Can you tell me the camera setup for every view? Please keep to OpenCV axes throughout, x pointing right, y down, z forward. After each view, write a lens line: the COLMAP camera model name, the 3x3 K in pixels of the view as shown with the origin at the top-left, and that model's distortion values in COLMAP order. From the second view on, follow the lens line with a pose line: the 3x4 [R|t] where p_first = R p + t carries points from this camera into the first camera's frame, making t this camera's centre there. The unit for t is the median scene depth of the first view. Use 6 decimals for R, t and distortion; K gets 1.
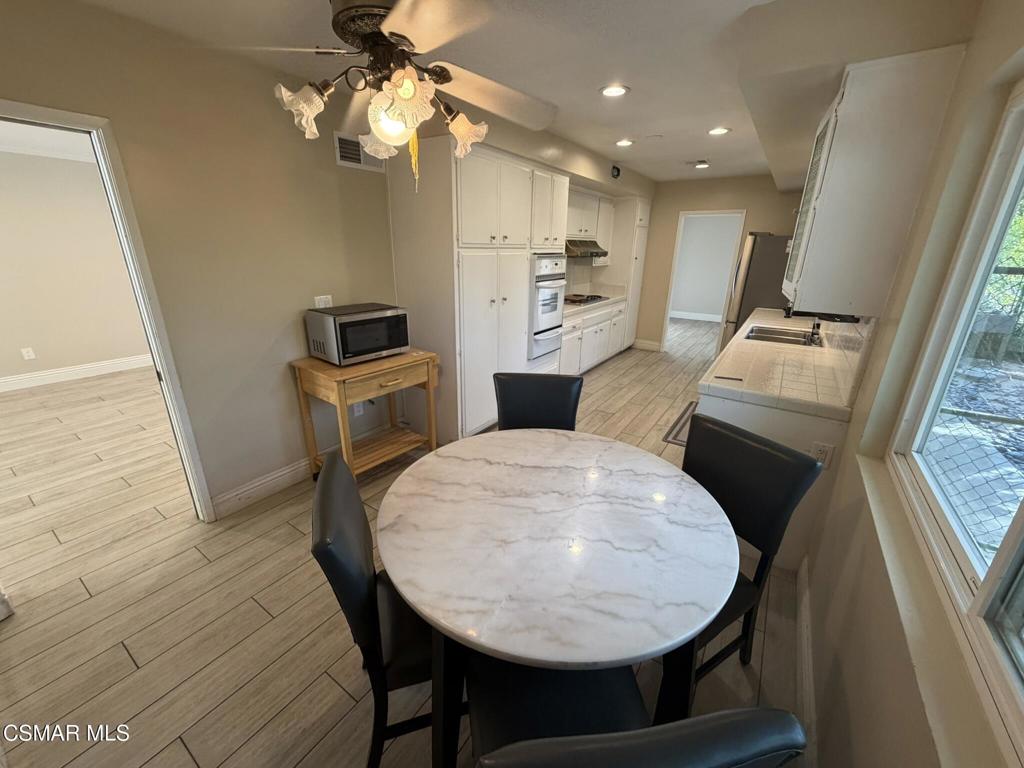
lens RADIAL K [[406.8, 0, 511.6], [0, 406.8, 383.6], [0, 0, 1]] dist [-0.000734, -0.000554]
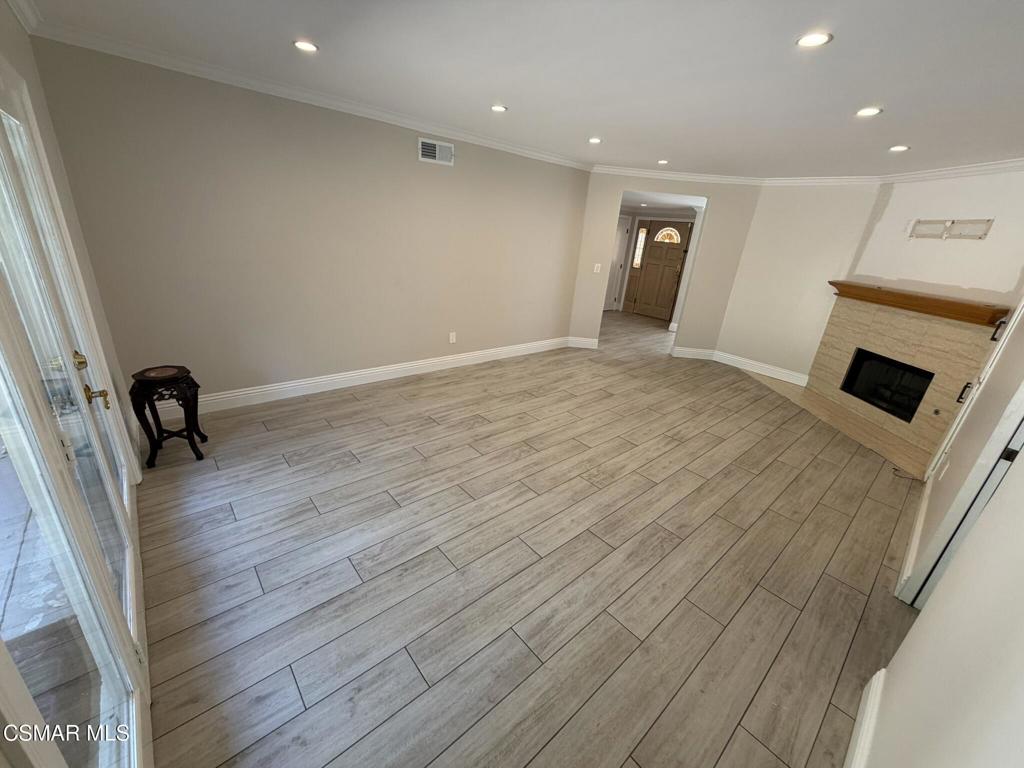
lens RADIAL K [[406.8, 0, 510.0], [0, 406.8, 388.9], [0, 0, 1]] dist [-0.000734, -0.000554]
pose [[0.963536, 0.155381, -0.217843, -0.963025], [-0.147609, 0.987698, 0.051610, -0.022950], [0.223182, -0.017572, 0.974618, -0.000459]]
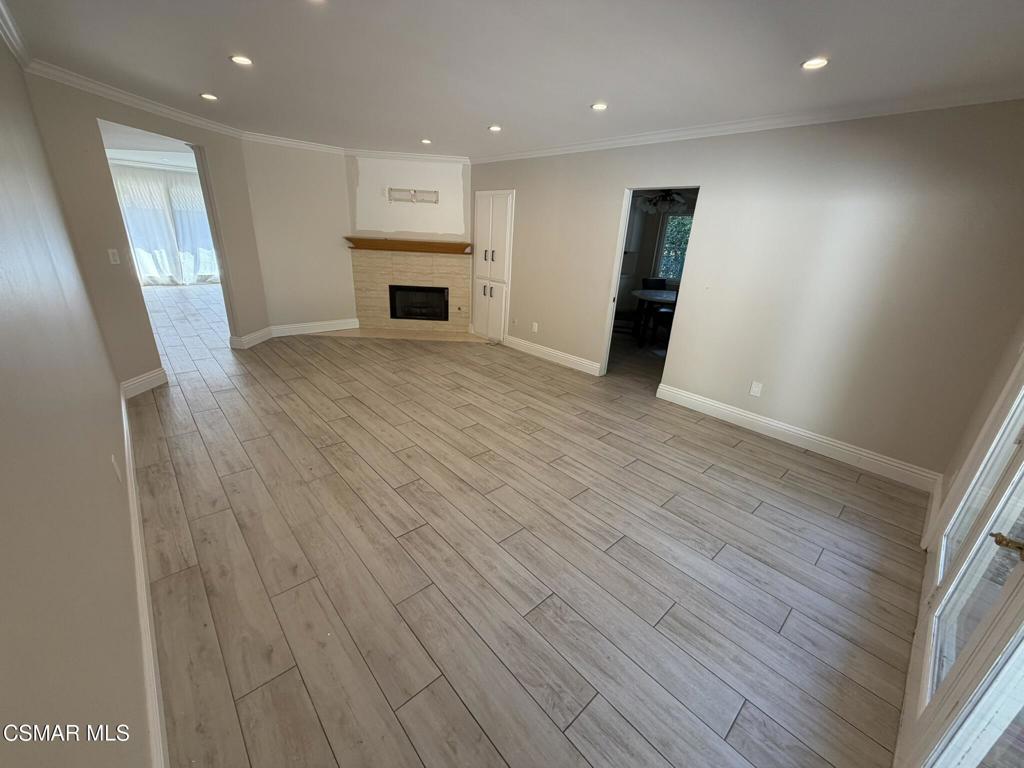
lens RADIAL K [[406.8, 0, 513.1], [0, 406.8, 383.9], [0, 0, 1]] dist [-0.000734, -0.000554]
pose [[0.236936, -0.348019, 0.907052, -1.767563], [0.268847, 0.920665, 0.283015, -0.203611], [-0.933586, 0.176802, 0.311702, 0.529067]]
